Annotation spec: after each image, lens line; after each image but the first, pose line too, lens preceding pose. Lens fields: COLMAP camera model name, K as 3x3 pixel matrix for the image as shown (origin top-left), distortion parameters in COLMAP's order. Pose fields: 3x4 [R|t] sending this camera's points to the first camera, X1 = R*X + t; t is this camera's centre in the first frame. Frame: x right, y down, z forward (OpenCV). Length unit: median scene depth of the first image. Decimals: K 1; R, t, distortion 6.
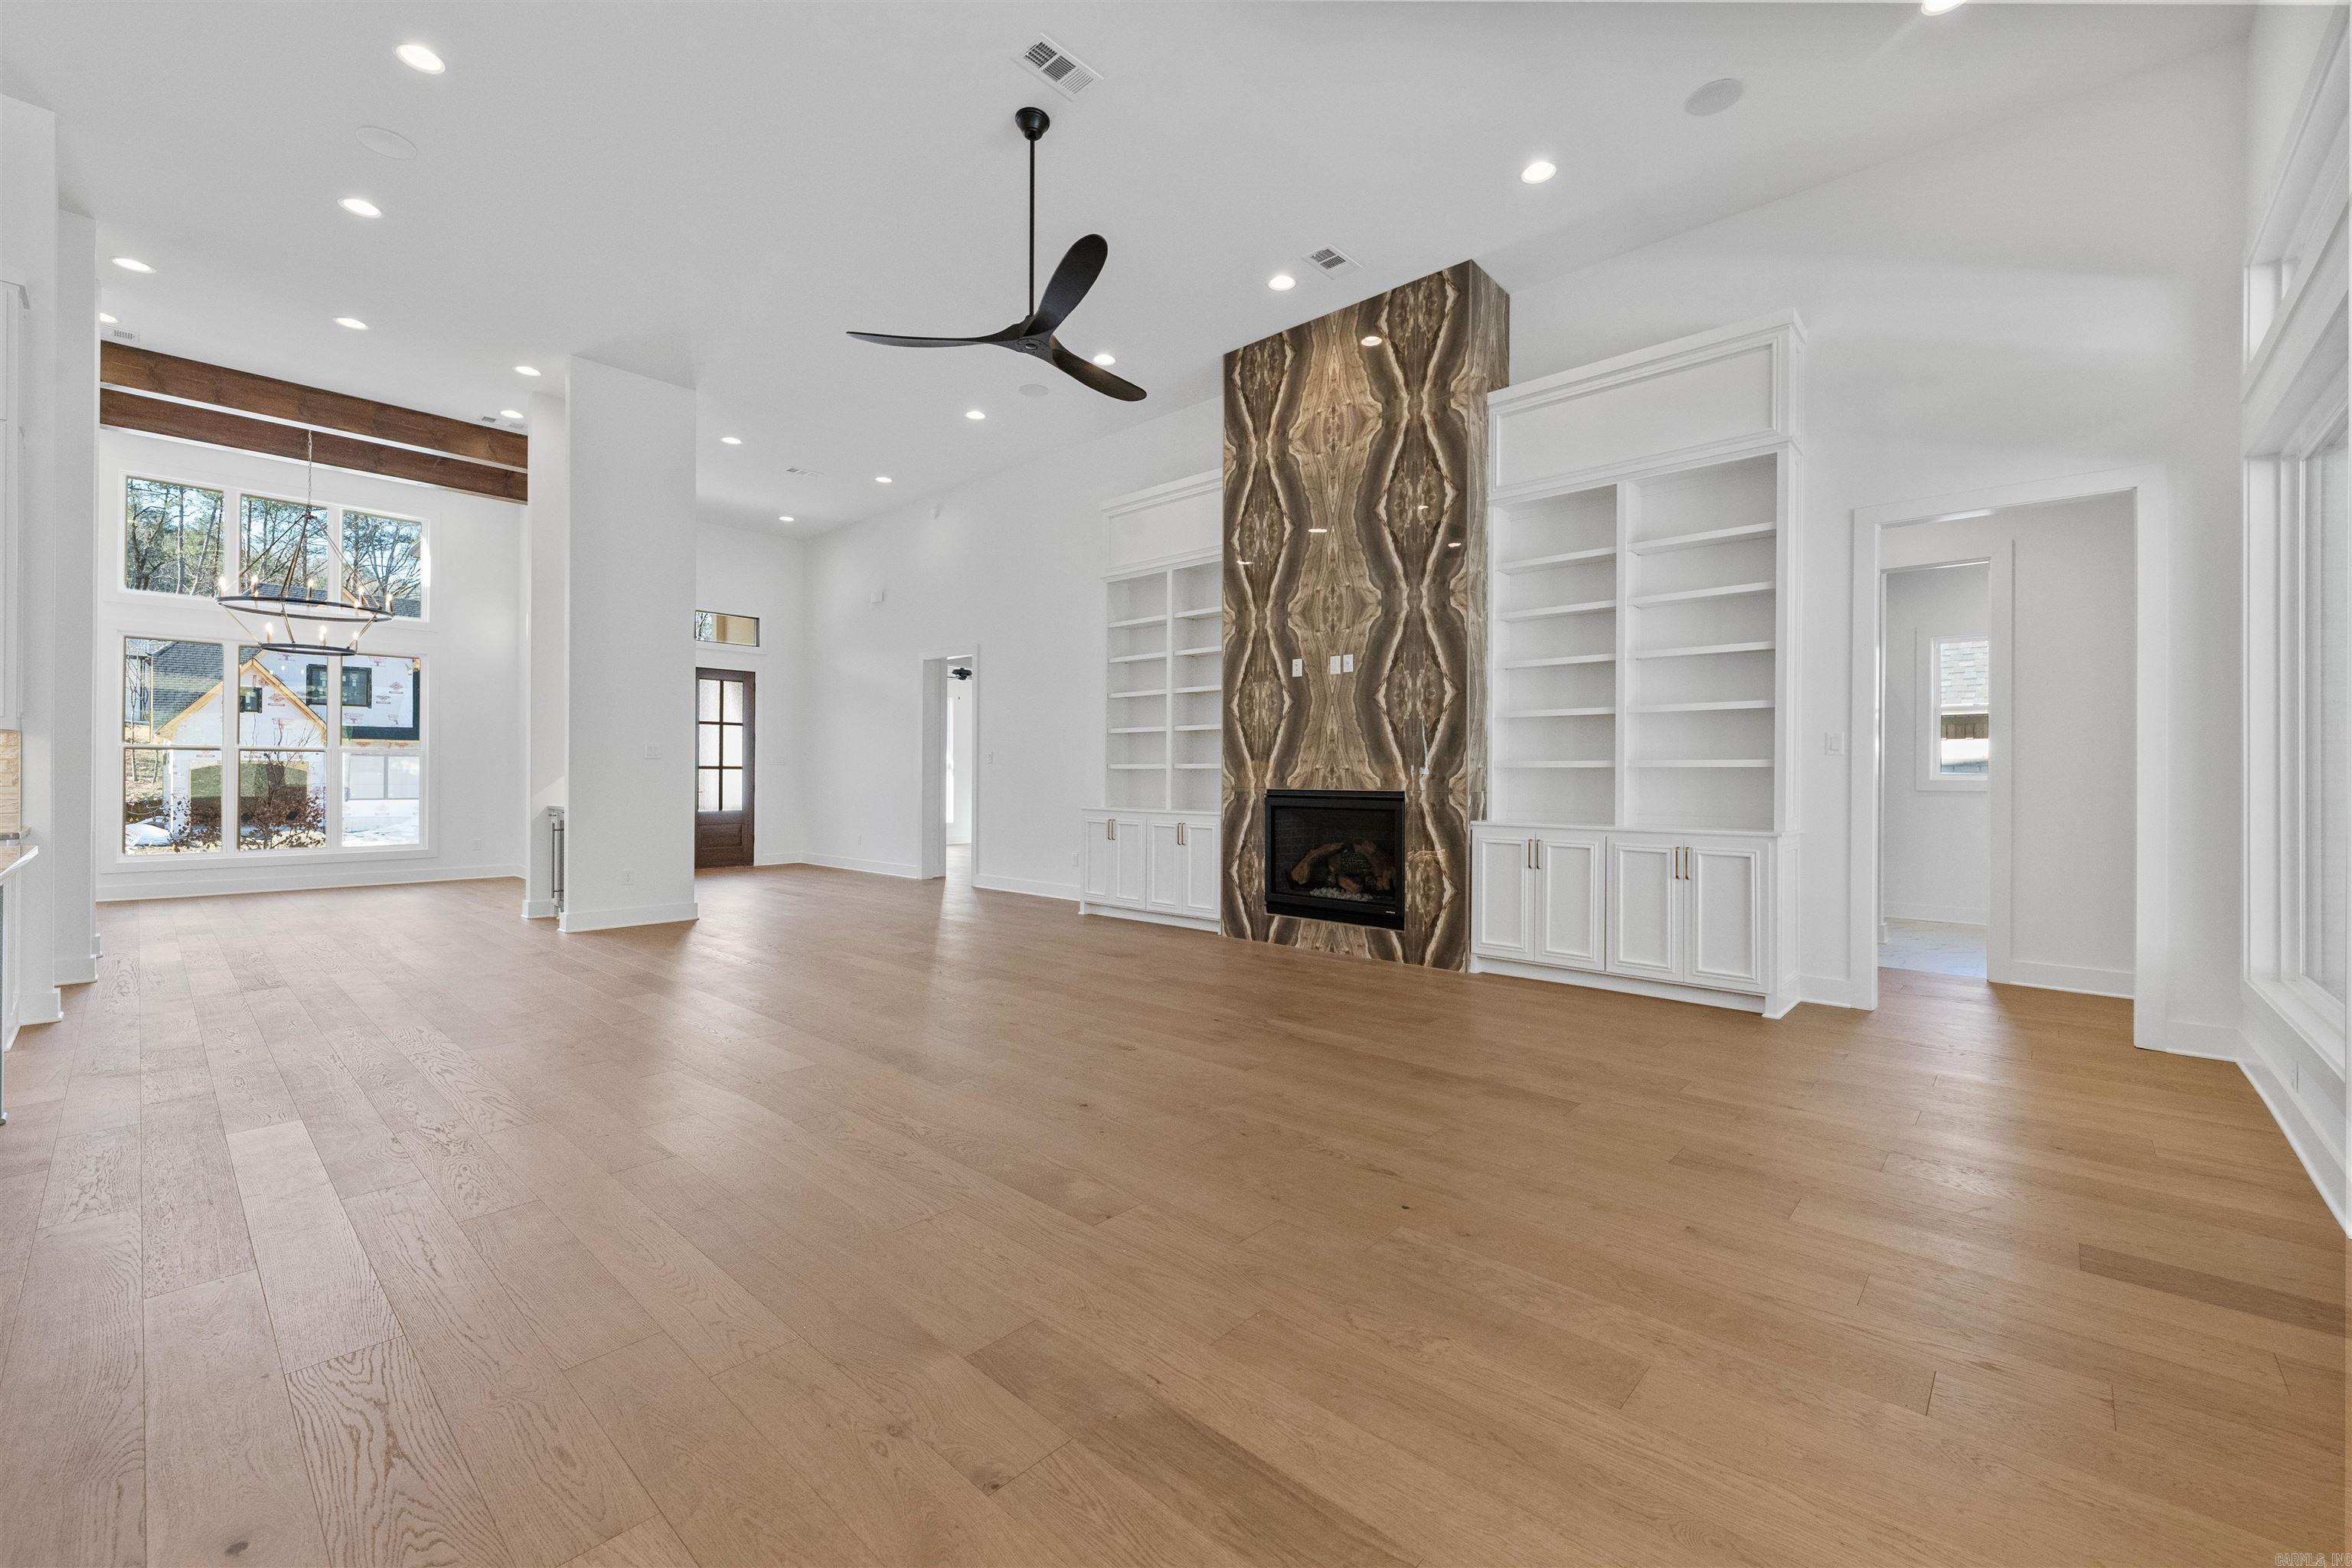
lens RADIAL K [[978.6, 0, 1178.9], [0, 978.6, 775.3], [0, 0, 1]] dist [0.000968, 0.000079]
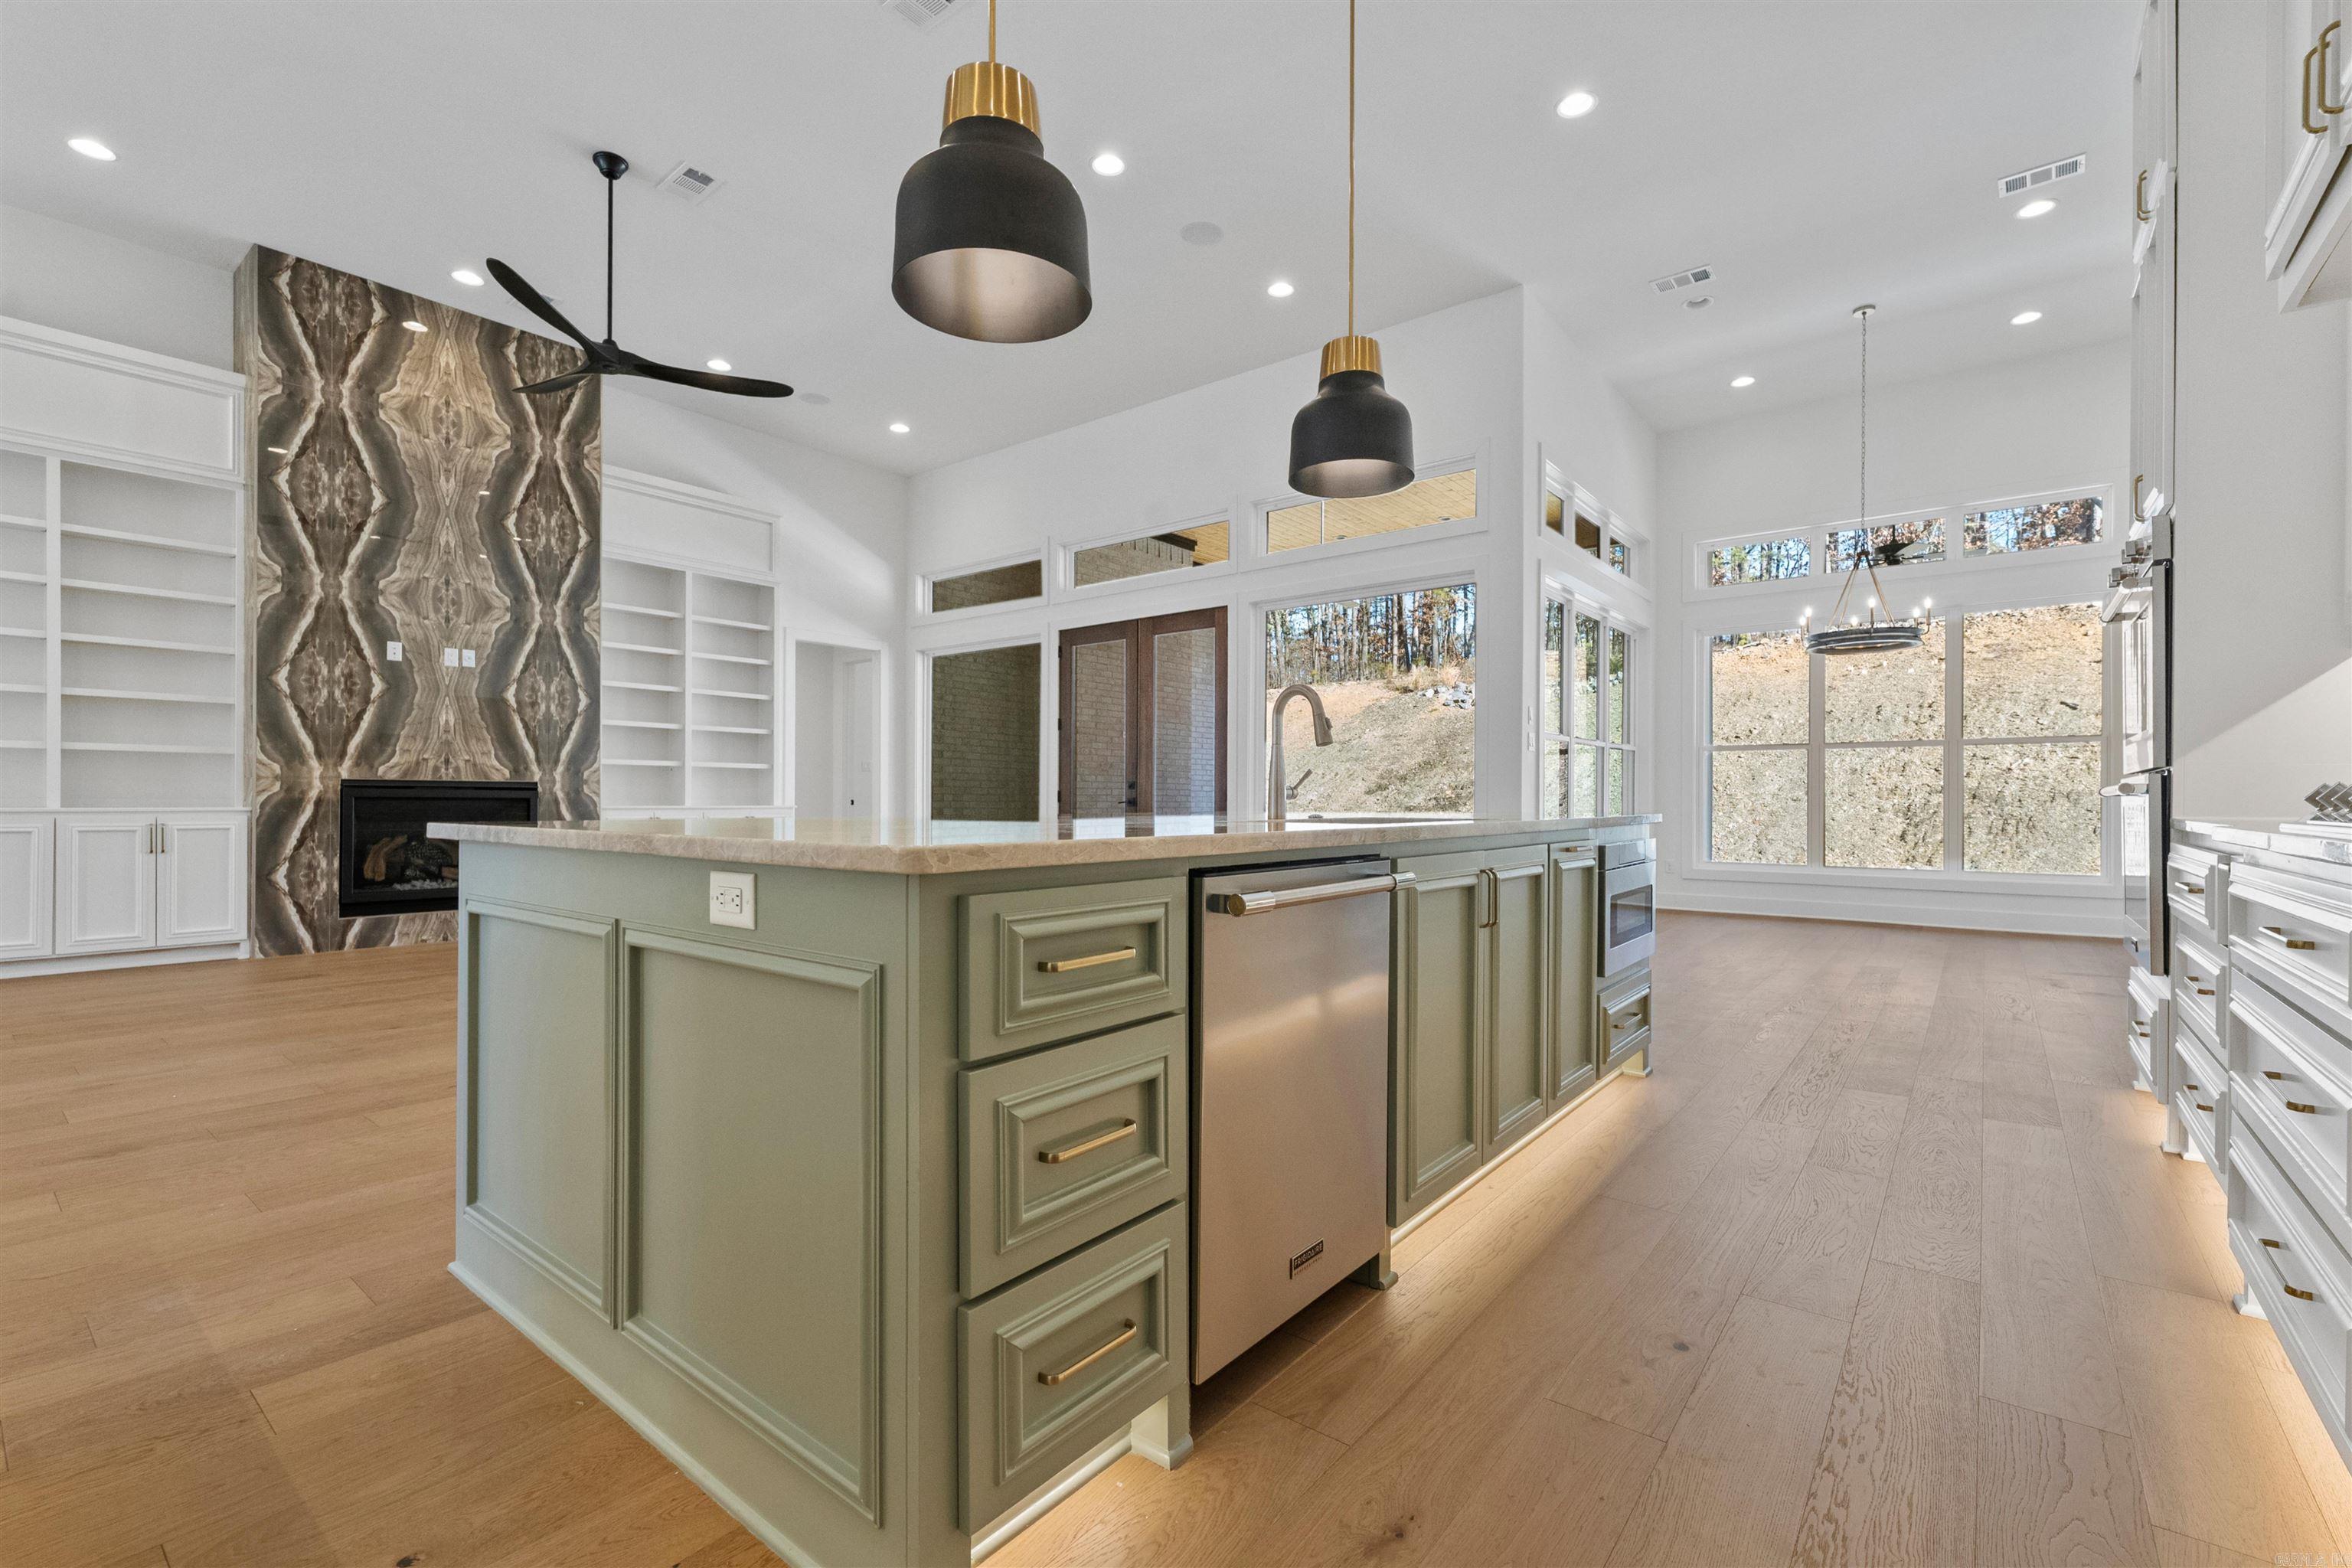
lens RADIAL K [[1020.2, 0, 1180.1], [0, 1020.2, 804.8], [0, 0, 1]] dist [0.024438, 0.000143]
pose [[-0.080673, -0.008320, 0.996706, -0.950193], [-0.002816, 0.999963, 0.008119, 0.028901], [-0.996737, -0.002152, -0.080694, 0.326032]]
